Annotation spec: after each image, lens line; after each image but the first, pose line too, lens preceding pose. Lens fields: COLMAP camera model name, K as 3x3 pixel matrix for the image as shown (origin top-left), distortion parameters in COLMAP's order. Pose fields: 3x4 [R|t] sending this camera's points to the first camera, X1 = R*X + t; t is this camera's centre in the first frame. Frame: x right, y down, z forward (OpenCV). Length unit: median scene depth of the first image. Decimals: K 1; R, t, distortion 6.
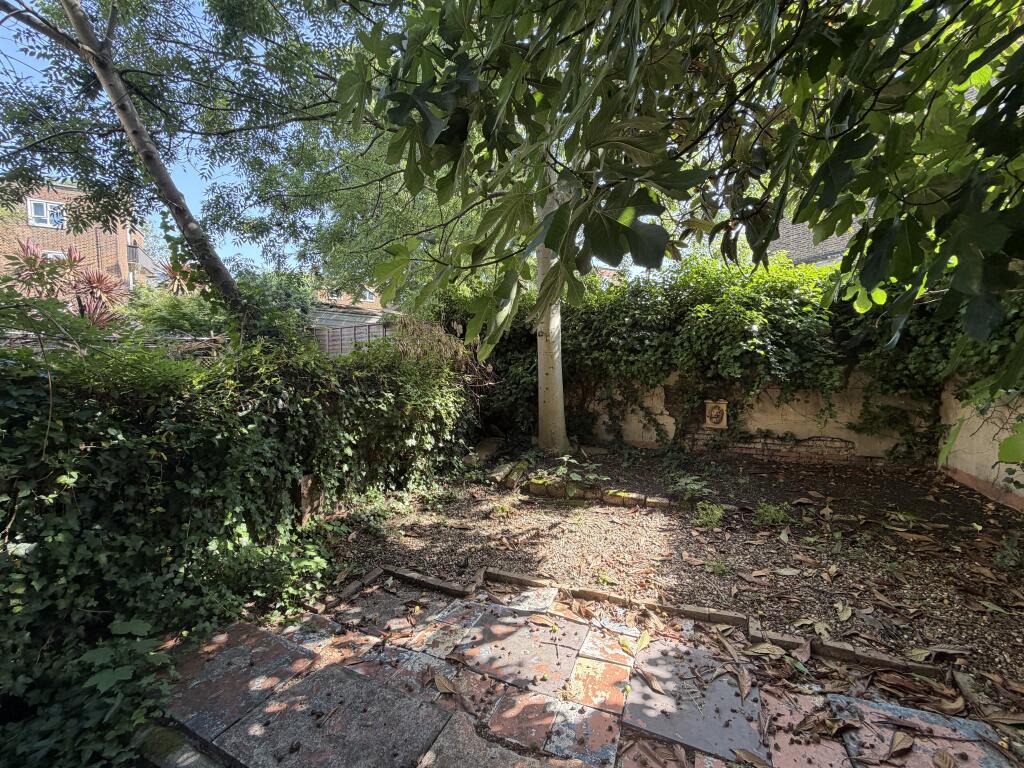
lens RADIAL K [[408.4, 0, 507.4], [0, 408.4, 384.1], [0, 0, 1]] dist [-0.000346, -0.000155]
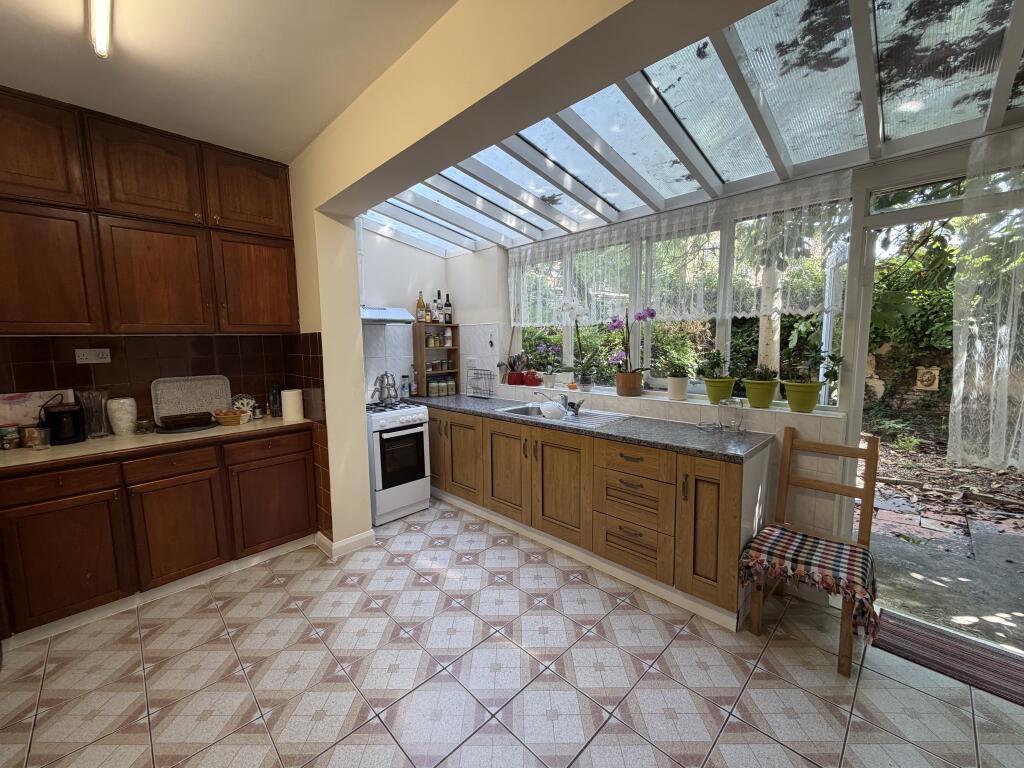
lens RADIAL K [[408.4, 0, 505.3], [0, 408.4, 384.5], [0, 0, 1]] dist [-0.000346, -0.000155]
pose [[0.931499, 0.042083, -0.361302, -0.219983], [-0.016429, 0.997139, 0.073786, 0.022780], [0.363373, -0.062796, 0.929525, -0.587891]]
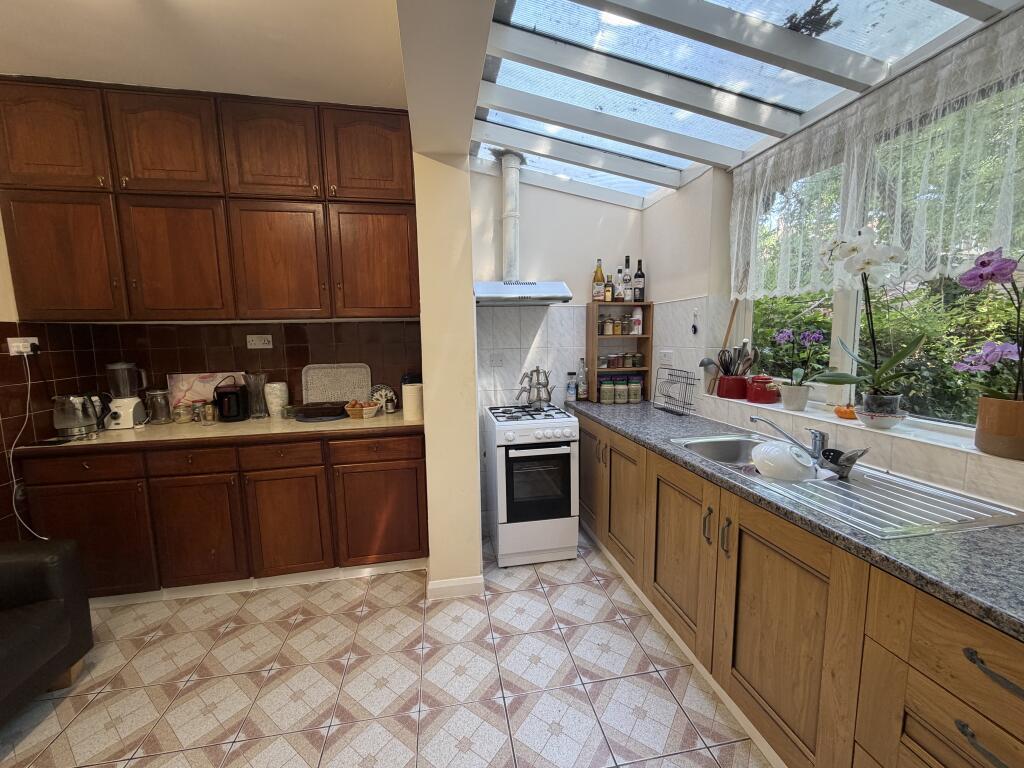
lens RADIAL K [[408.4, 0, 505.9], [0, 408.4, 384.9], [0, 0, 1]] dist [-0.000346, -0.000155]
pose [[0.561078, 0.105597, -0.821000, -0.240595], [-0.027236, 0.993648, 0.109190, 0.022227], [0.827315, -0.038904, 0.560390, -0.379488]]
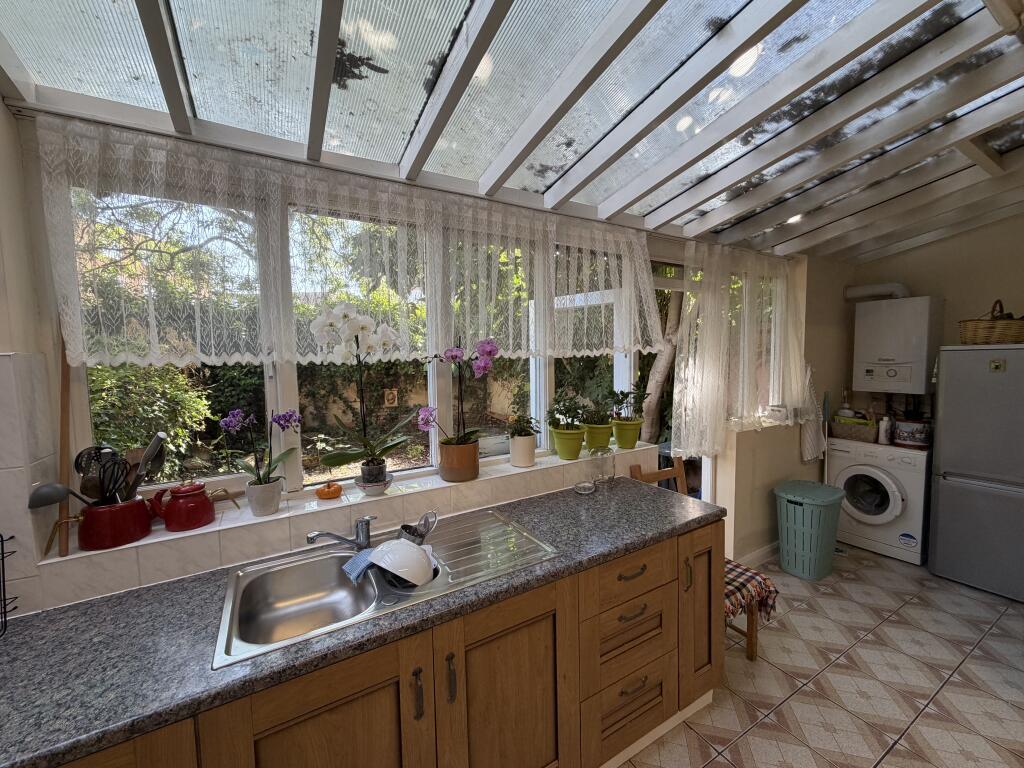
lens RADIAL K [[408.4, 0, 514.3], [0, 408.4, 384.8], [0, 0, 1]] dist [-0.000346, -0.000155]
pose [[0.577156, -0.054839, 0.814791, -0.481495], [0.045710, 0.998348, 0.034815, -0.008124], [-0.815354, 0.017151, 0.578709, -0.279828]]
